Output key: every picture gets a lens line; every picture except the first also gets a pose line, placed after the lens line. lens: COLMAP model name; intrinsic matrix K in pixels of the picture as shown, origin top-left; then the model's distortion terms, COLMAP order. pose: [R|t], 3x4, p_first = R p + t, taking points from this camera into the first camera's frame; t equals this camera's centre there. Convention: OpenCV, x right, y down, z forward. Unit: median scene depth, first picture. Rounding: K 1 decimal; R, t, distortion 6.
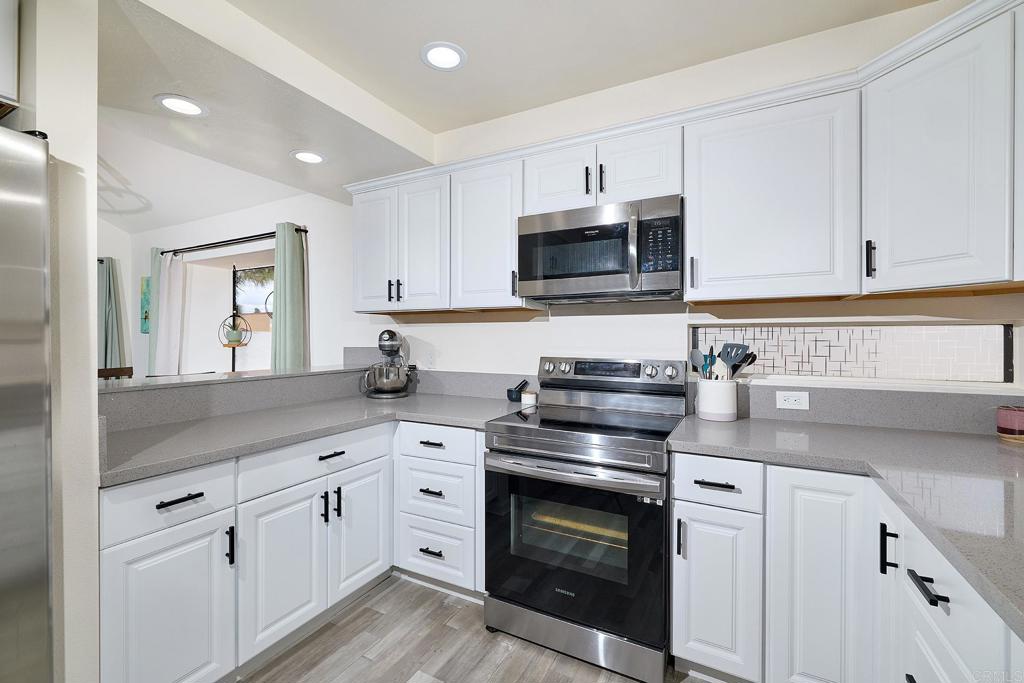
lens RADIAL K [[440.6, 0, 511.0], [0, 440.6, 339.6], [0, 0, 1]] dist [0.000571, -0.000133]
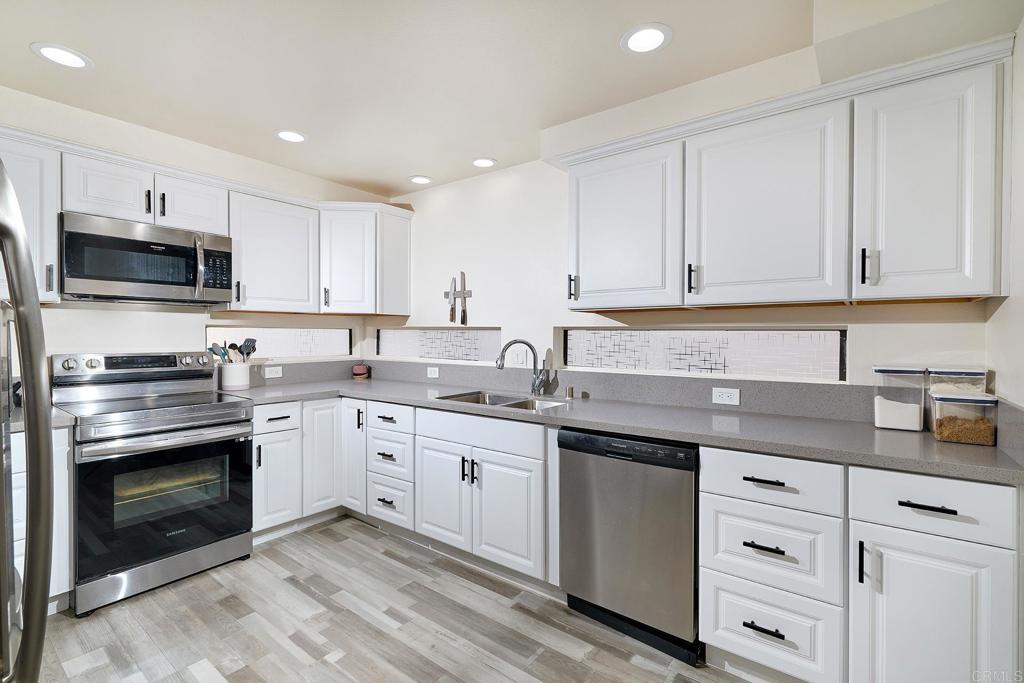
lens RADIAL K [[463.8, 0, 511.0], [0, 463.8, 338.0], [0, 0, 1]] dist [0.000154, 0.000030]
pose [[0.161096, -0.007479, 0.986910, -0.919852], [0.001549, 0.999972, 0.007325, -0.002952], [-0.986938, 0.000349, 0.161103, -0.161031]]
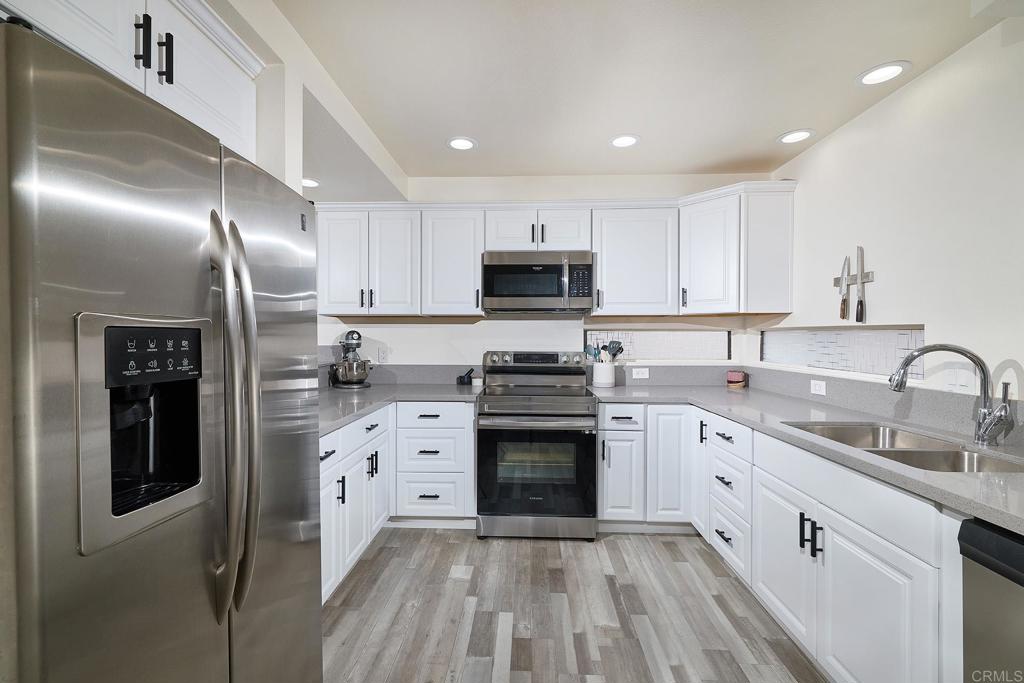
lens RADIAL K [[440.6, 0, 511.0], [0, 440.6, 339.6], [0, 0, 1]] dist [0.000571, -0.000133]
pose [[0.901250, -0.001856, 0.433296, -0.561592], [0.001298, 0.999998, 0.001585, 0.001131], [-0.433298, -0.000866, 0.901250, -0.335607]]
